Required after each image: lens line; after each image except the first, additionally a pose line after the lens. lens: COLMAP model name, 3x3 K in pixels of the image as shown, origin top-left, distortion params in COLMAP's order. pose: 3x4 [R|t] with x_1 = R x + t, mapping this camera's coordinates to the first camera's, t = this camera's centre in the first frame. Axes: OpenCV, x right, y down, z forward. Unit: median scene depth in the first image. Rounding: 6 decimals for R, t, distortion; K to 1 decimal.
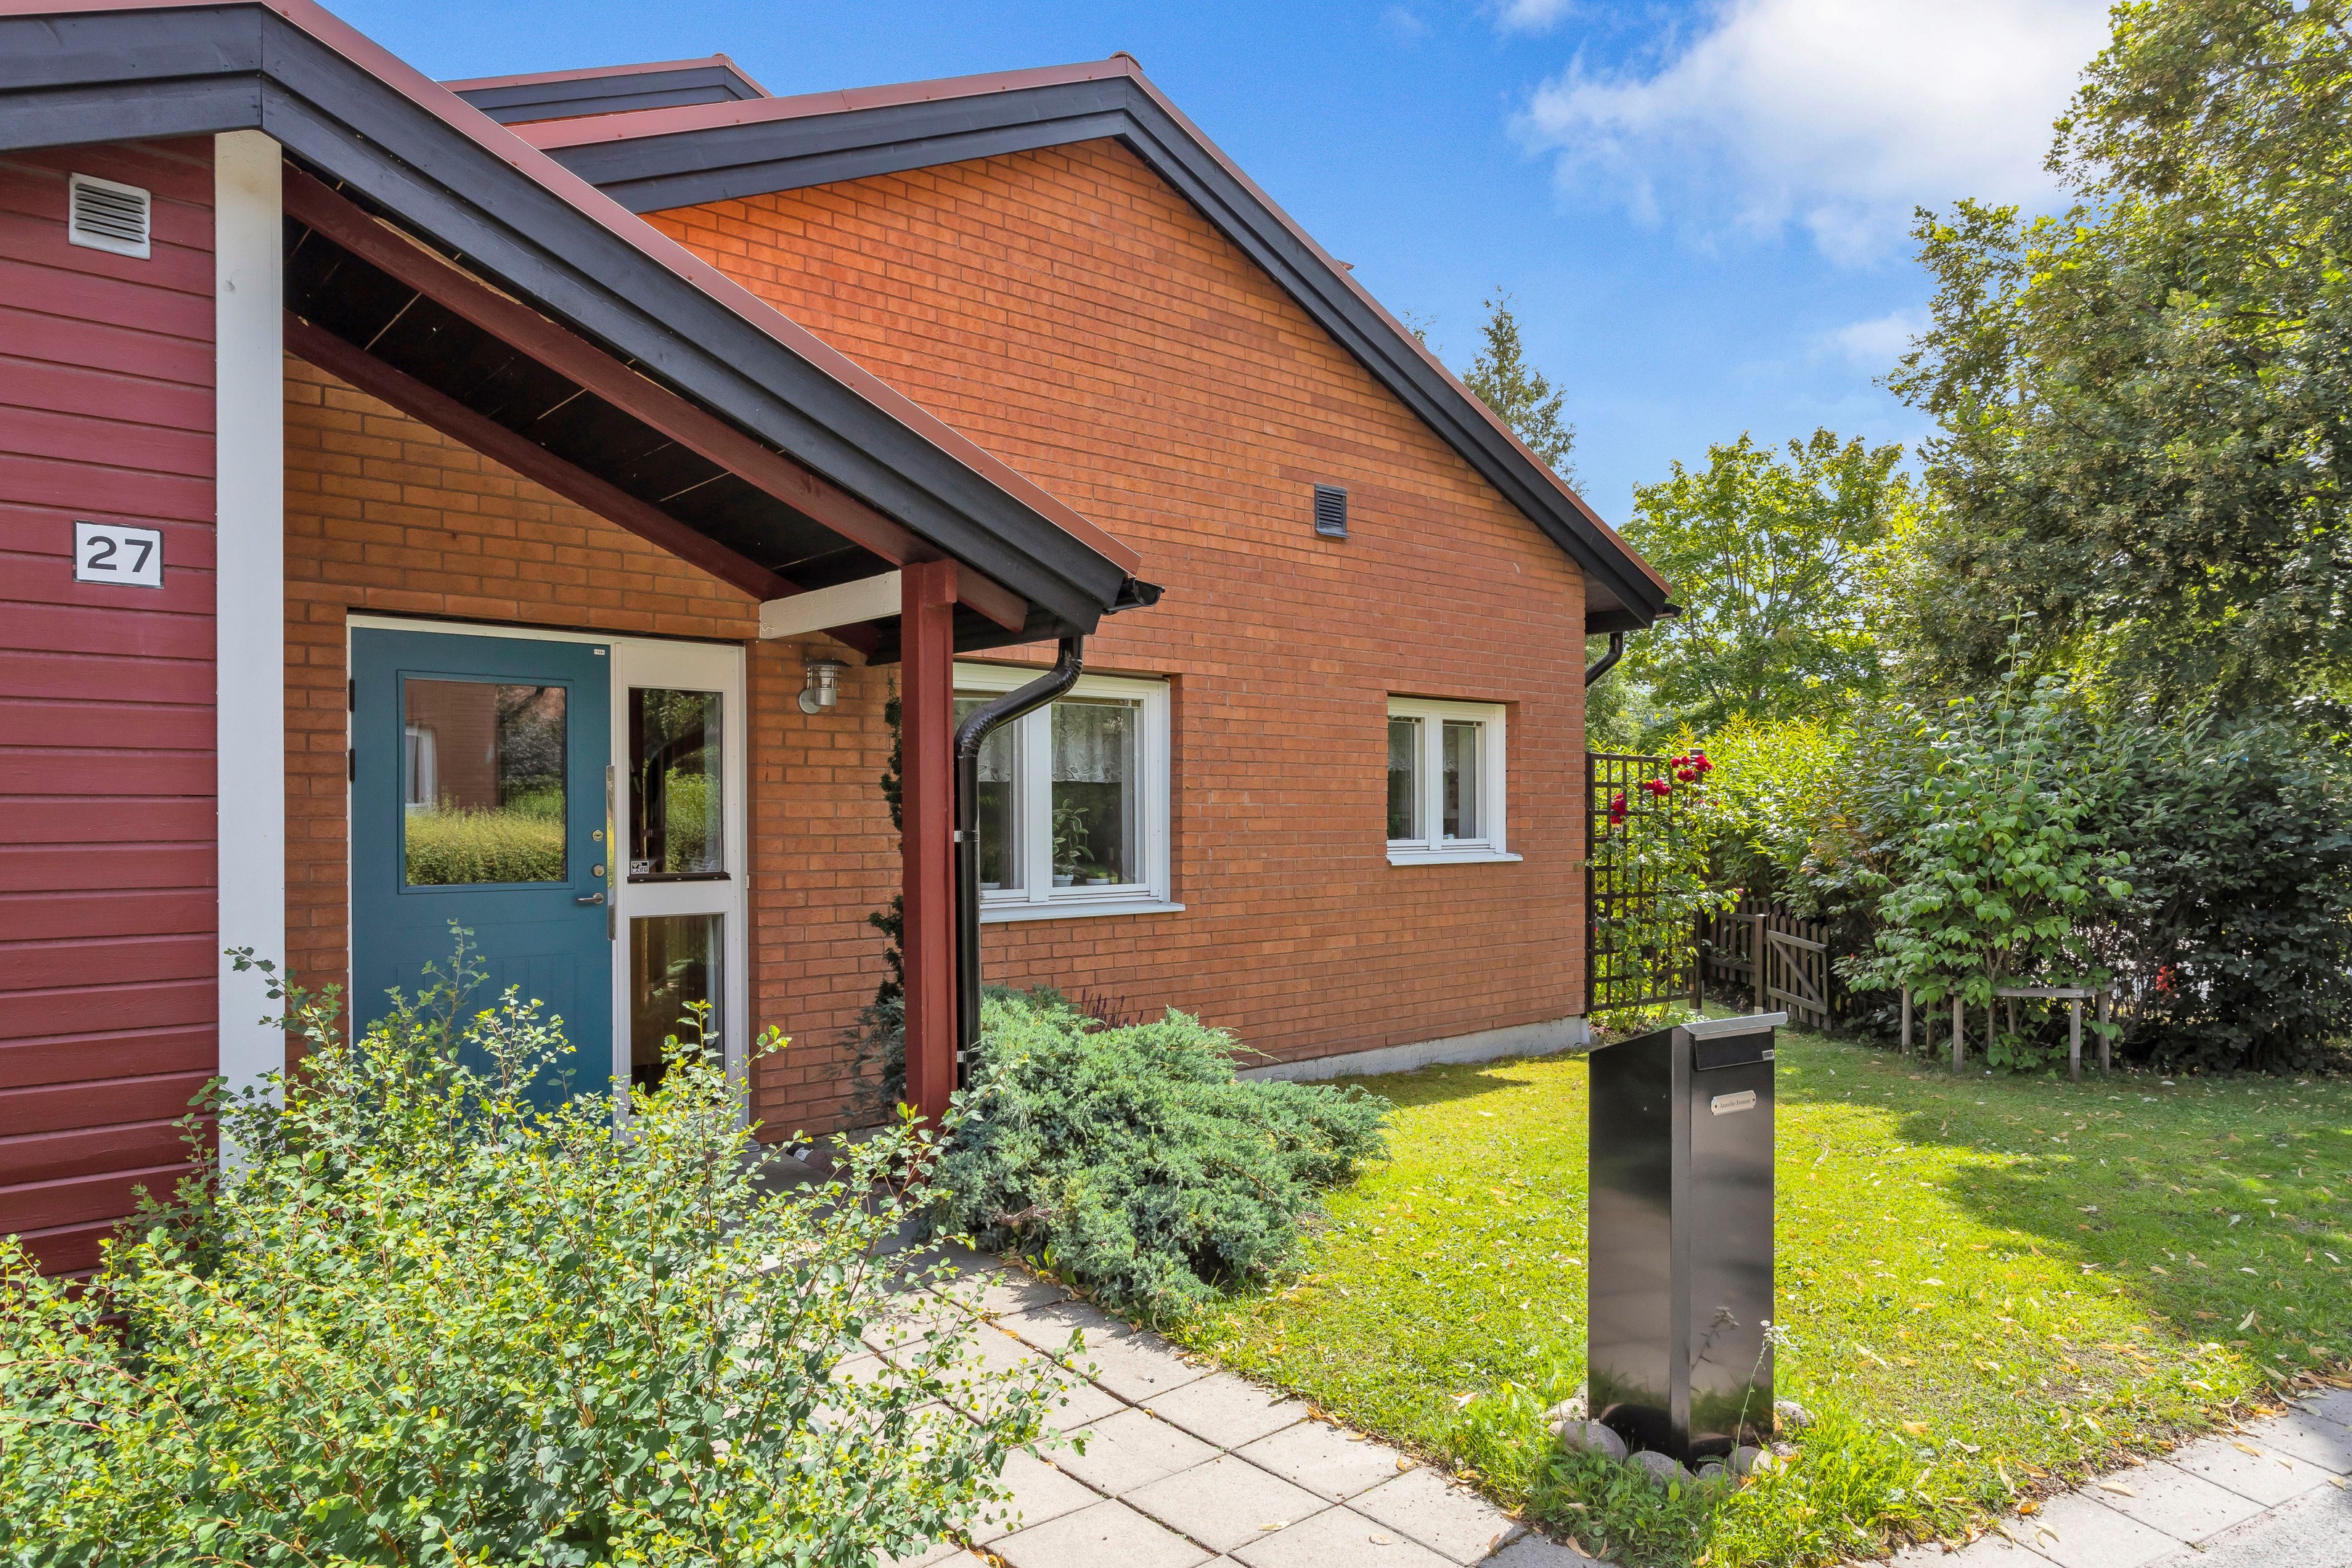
lens RADIAL K [[1434.0, 0, 1176.0], [0, 1434.0, 784.0], [0, 0, 1]] dist [-0.020081, 0.019994]
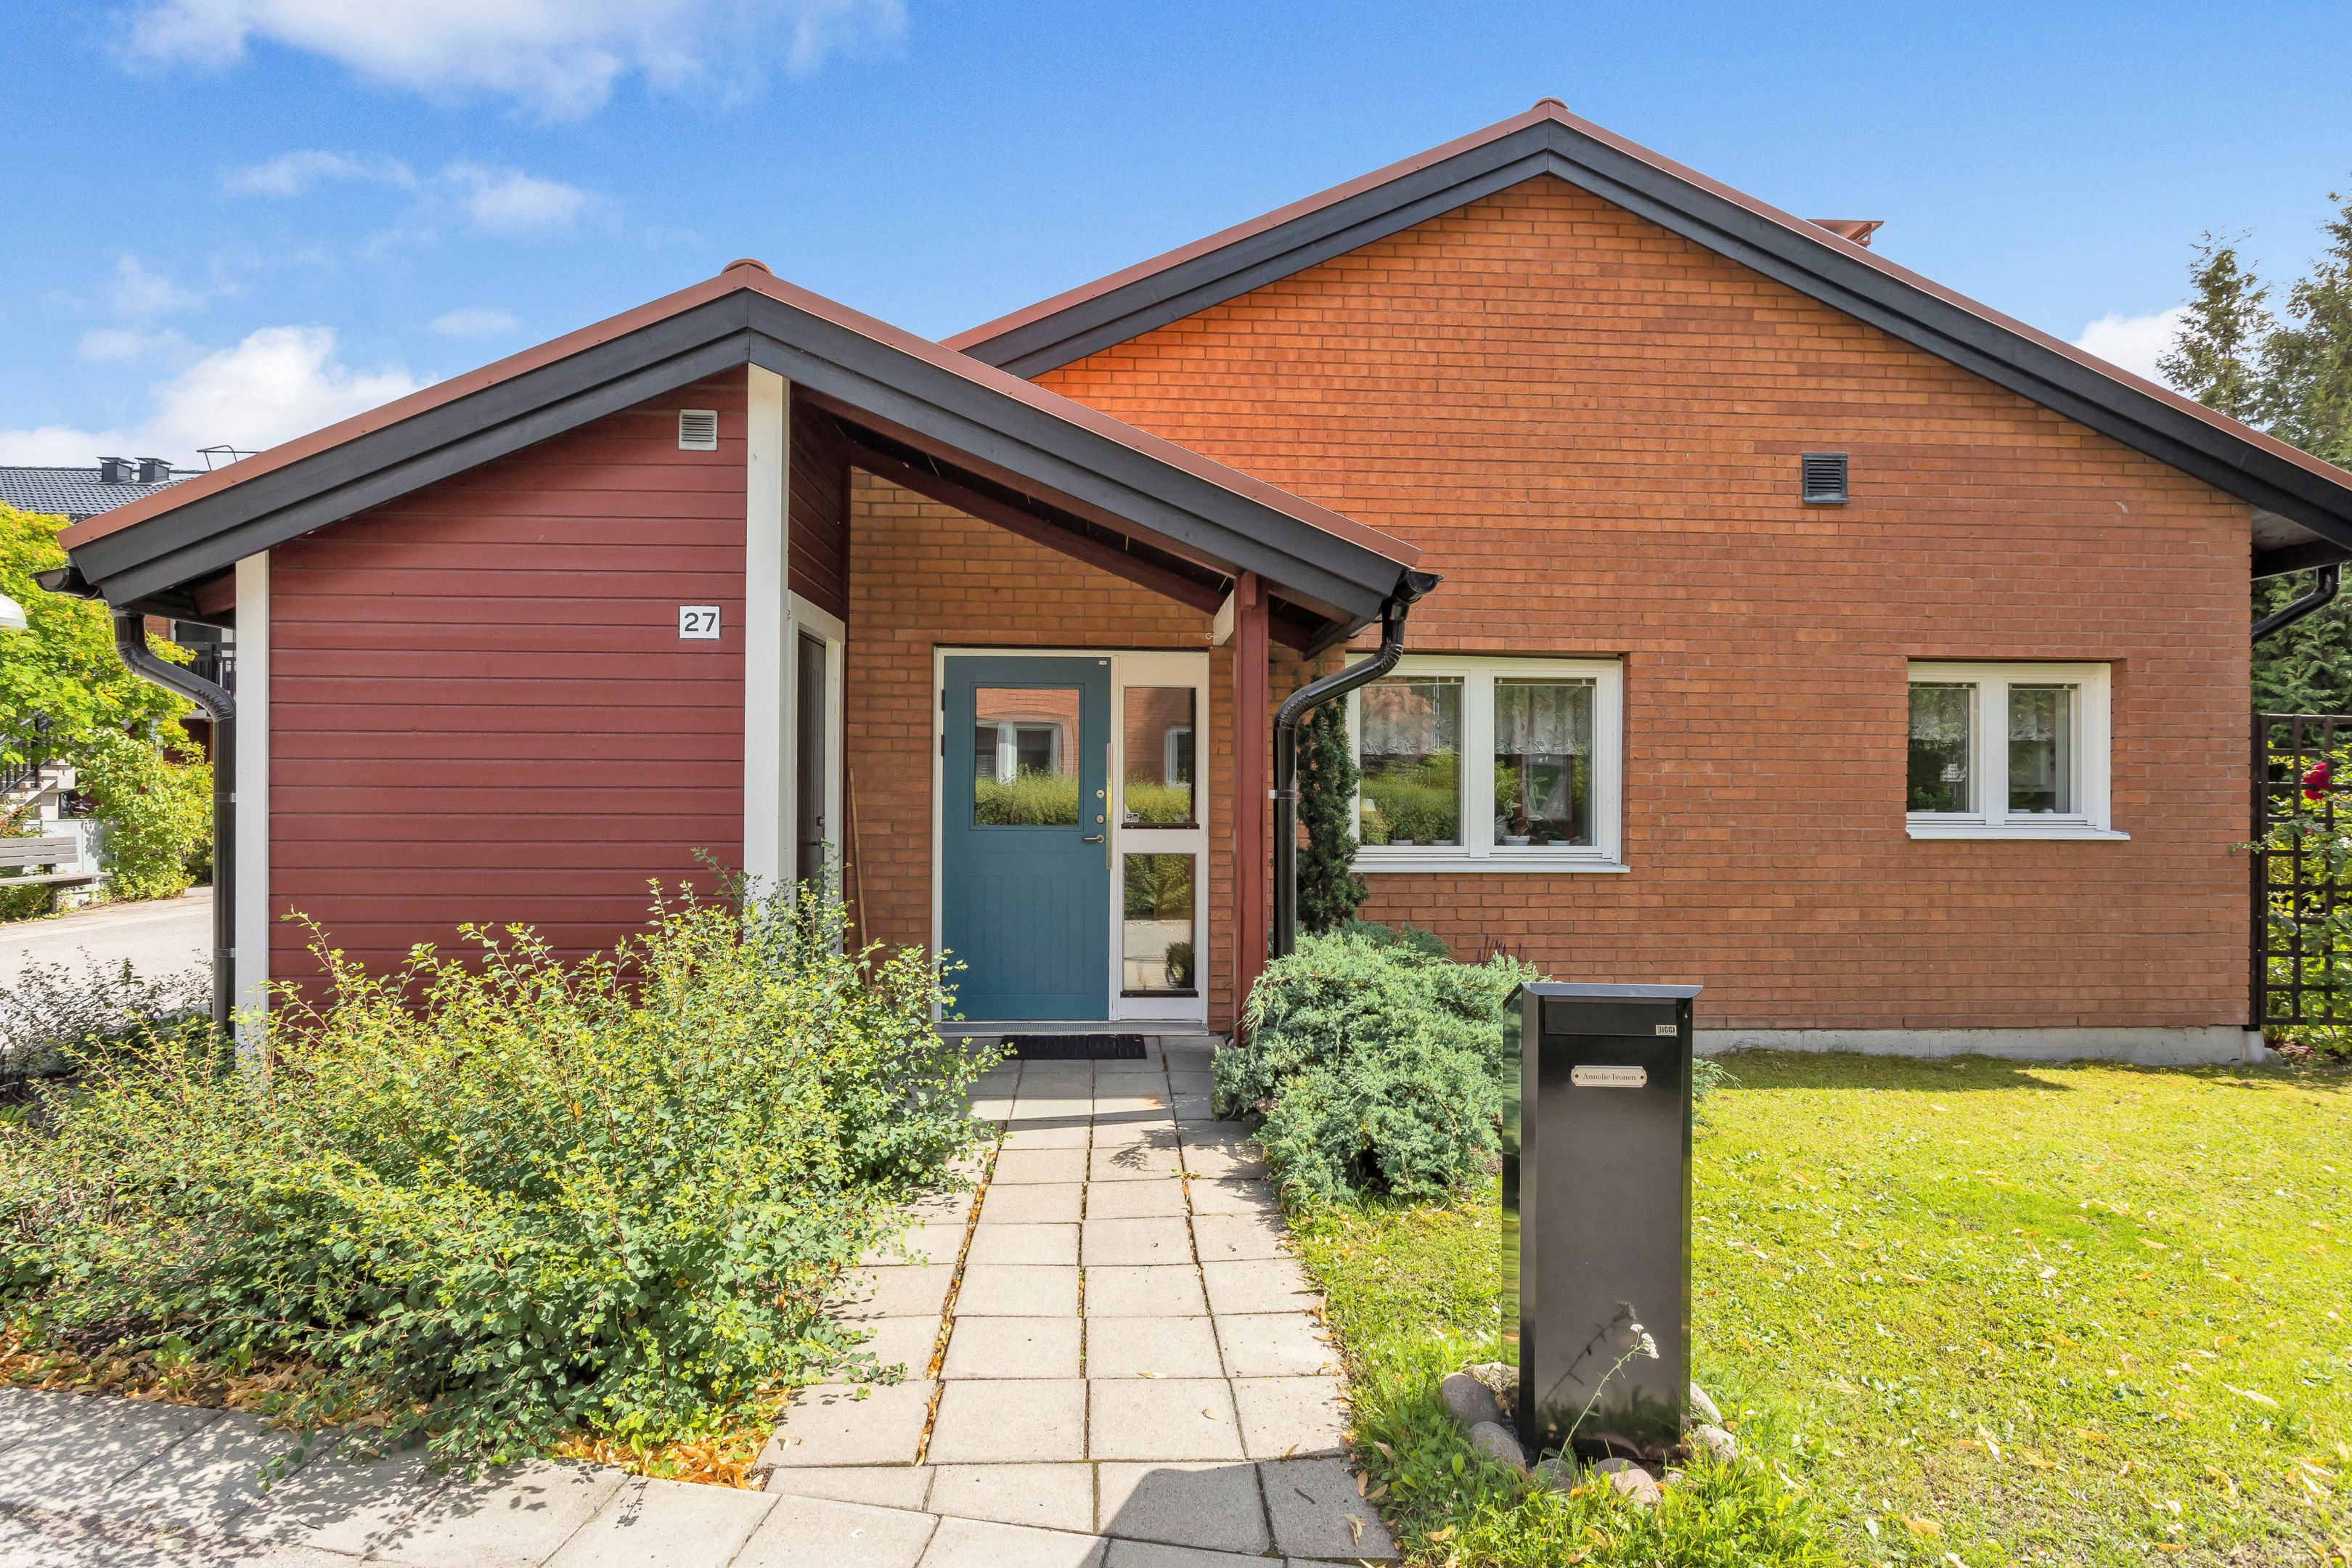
lens RADIAL K [[1170.9, 0, 1179.5], [0, 1170.9, 757.5], [0, 0, 1]] dist [-0.017744, 0.009135]
pose [[0.794633, -0.011755, -0.606976, 0.276088], [0.005093, 0.999906, -0.012697, 0.012026], [0.607068, 0.006998, 0.794619, 0.105253]]
